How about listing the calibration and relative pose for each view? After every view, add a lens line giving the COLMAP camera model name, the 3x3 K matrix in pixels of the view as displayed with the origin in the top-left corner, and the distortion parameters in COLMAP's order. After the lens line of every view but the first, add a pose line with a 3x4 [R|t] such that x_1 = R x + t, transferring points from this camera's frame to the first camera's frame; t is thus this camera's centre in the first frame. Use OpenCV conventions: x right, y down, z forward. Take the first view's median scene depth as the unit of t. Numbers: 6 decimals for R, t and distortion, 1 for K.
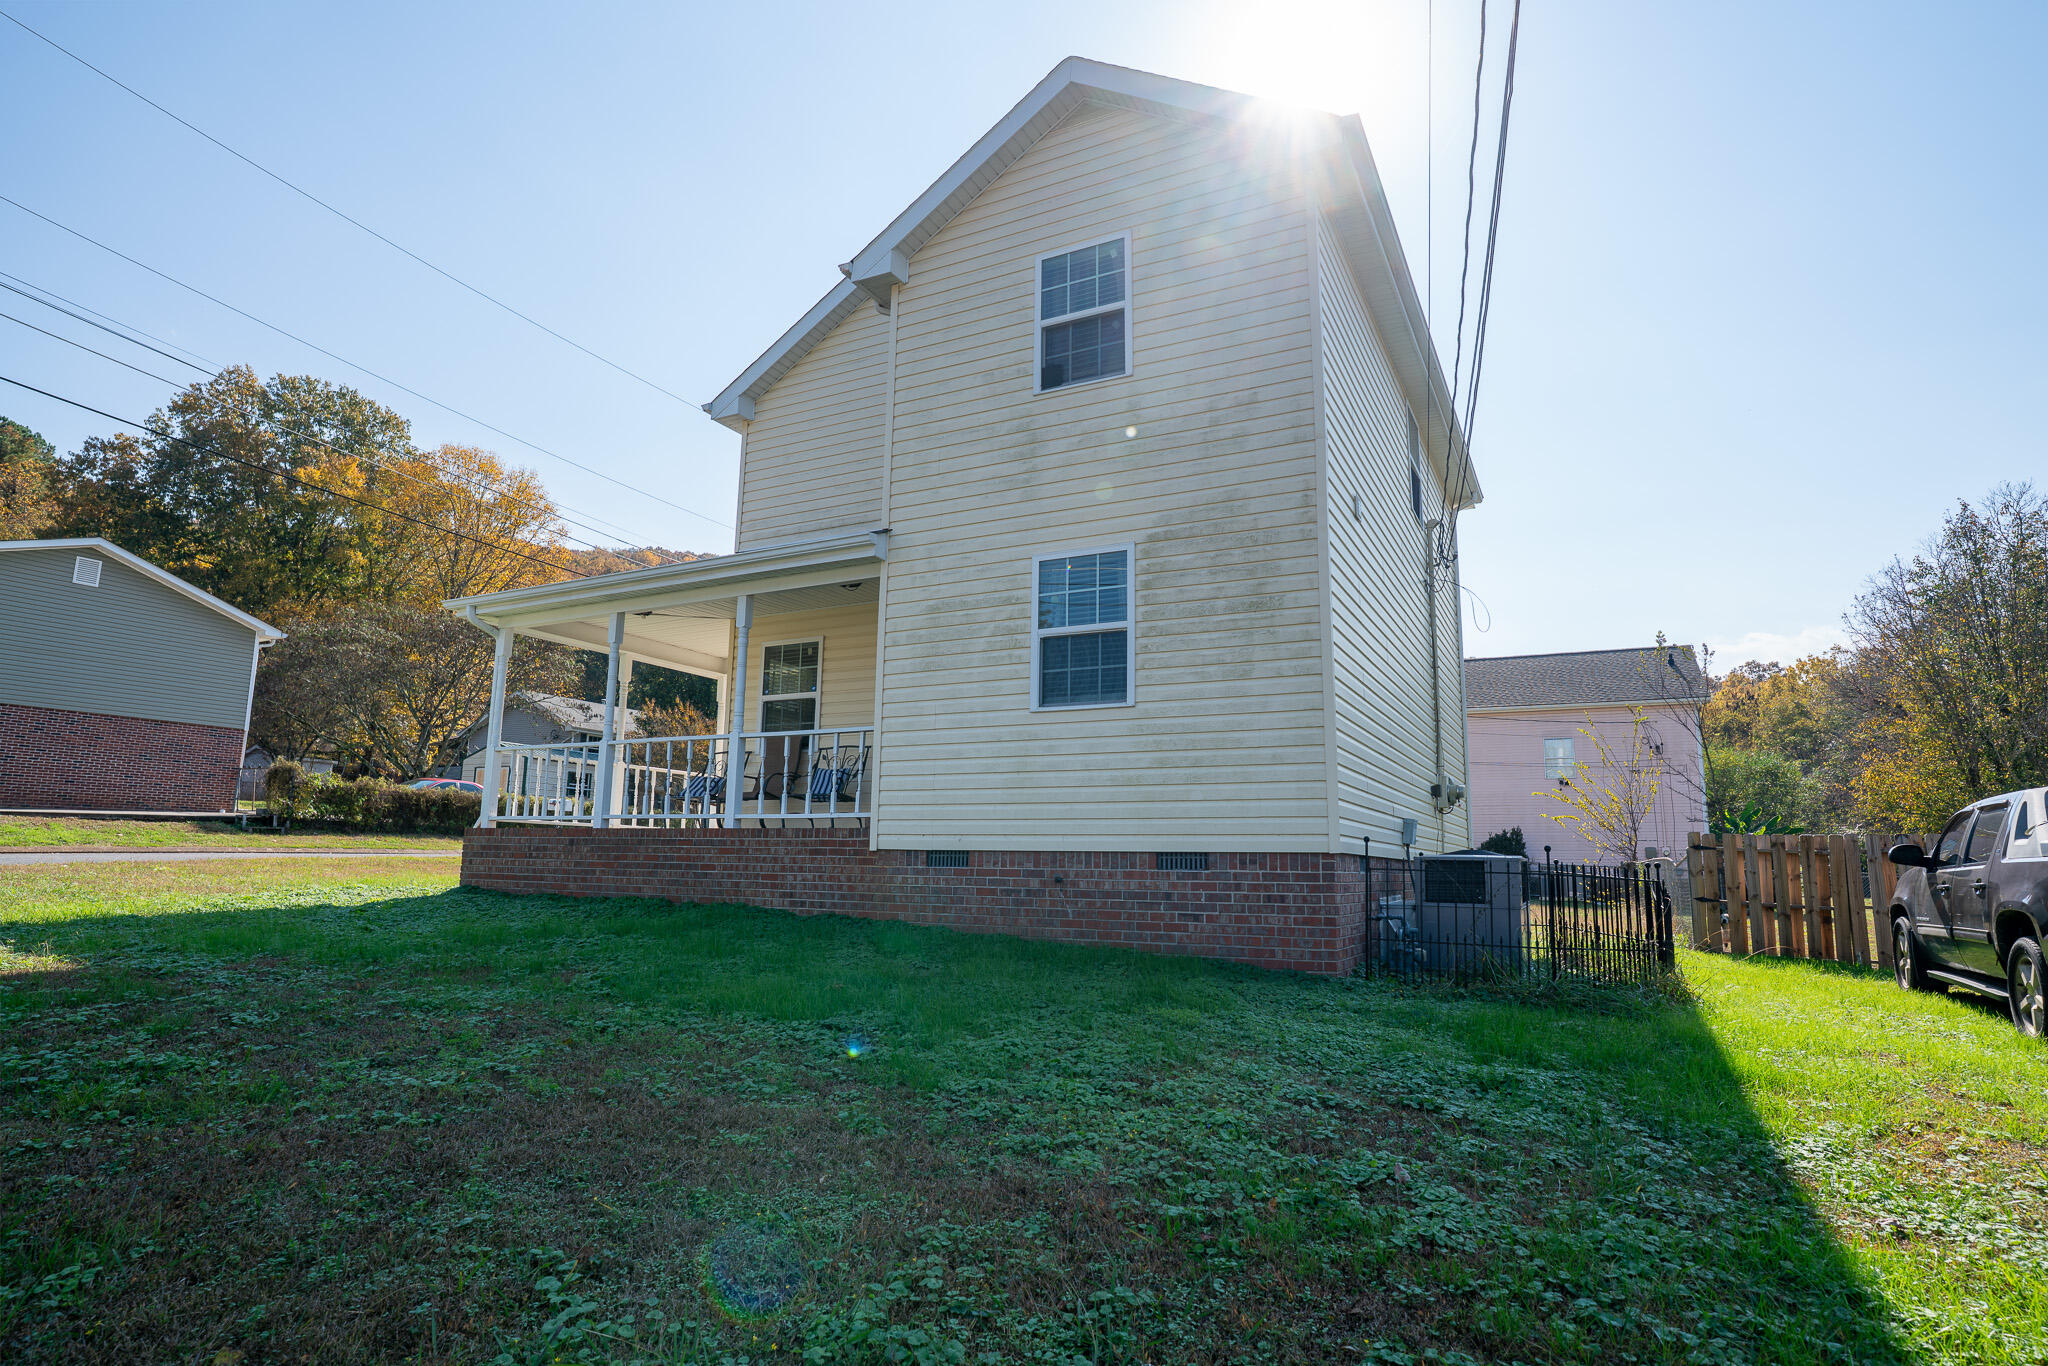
lens RADIAL K [[1104.1, 0, 1024.0], [0, 1104.1, 683.0], [0, 0, 1]] dist [-0.047139, 0.000380]
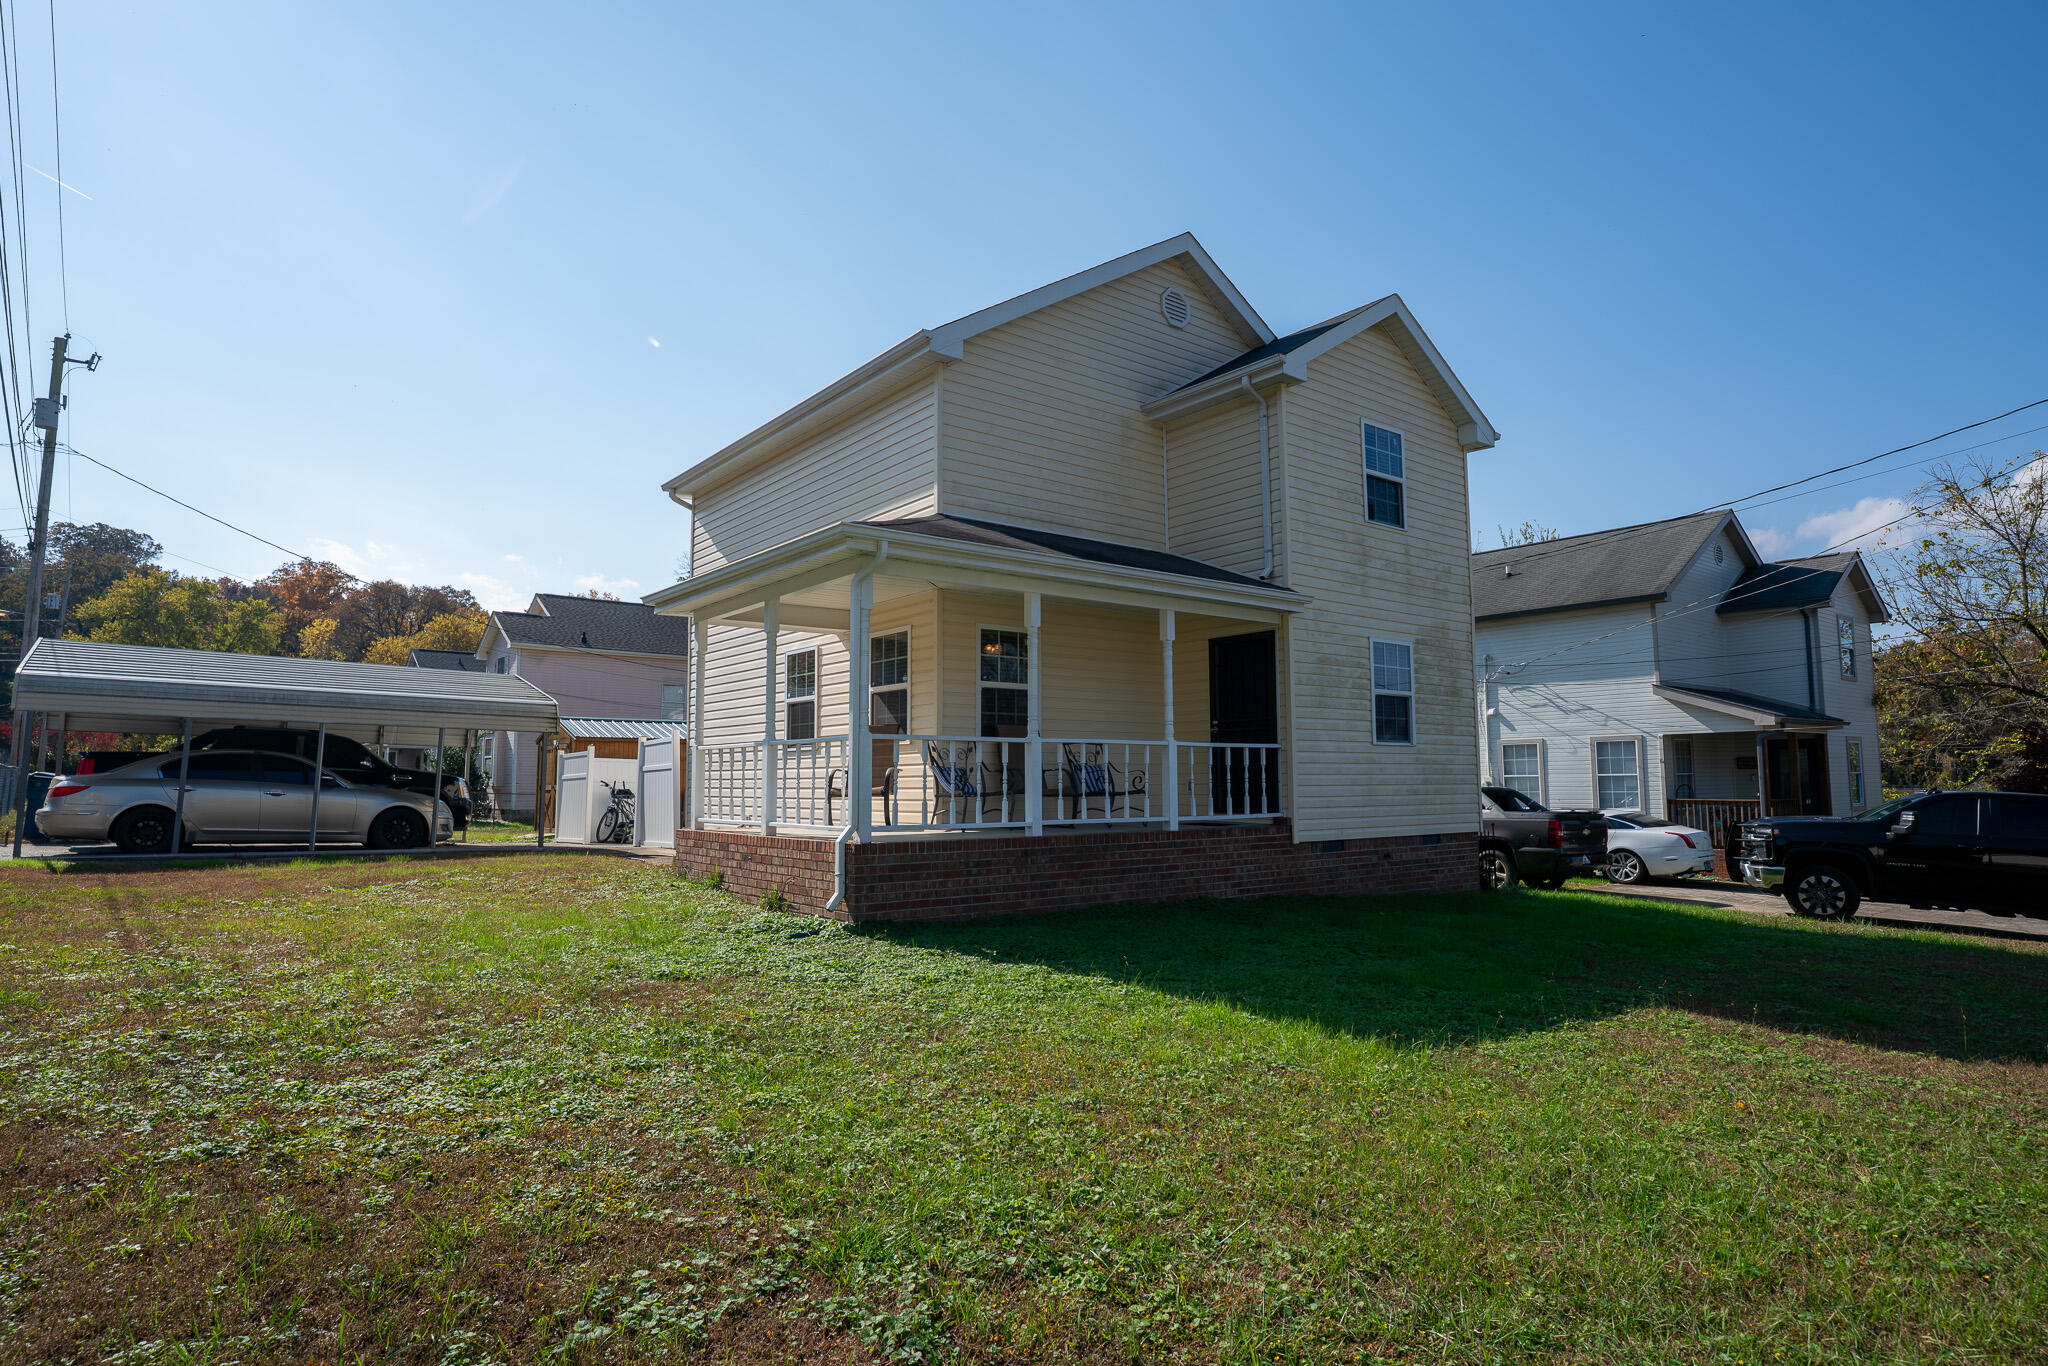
lens RADIAL K [[1104.1, 0, 1024.0], [0, 1104.1, 683.0], [0, 0, 1]] dist [-0.047139, 0.000380]
pose [[0.416094, 0.065302, 0.906974, -1.349733], [-0.141308, 0.989945, -0.006448, 0.017716], [-0.898275, -0.125480, 0.421138, 0.712017]]
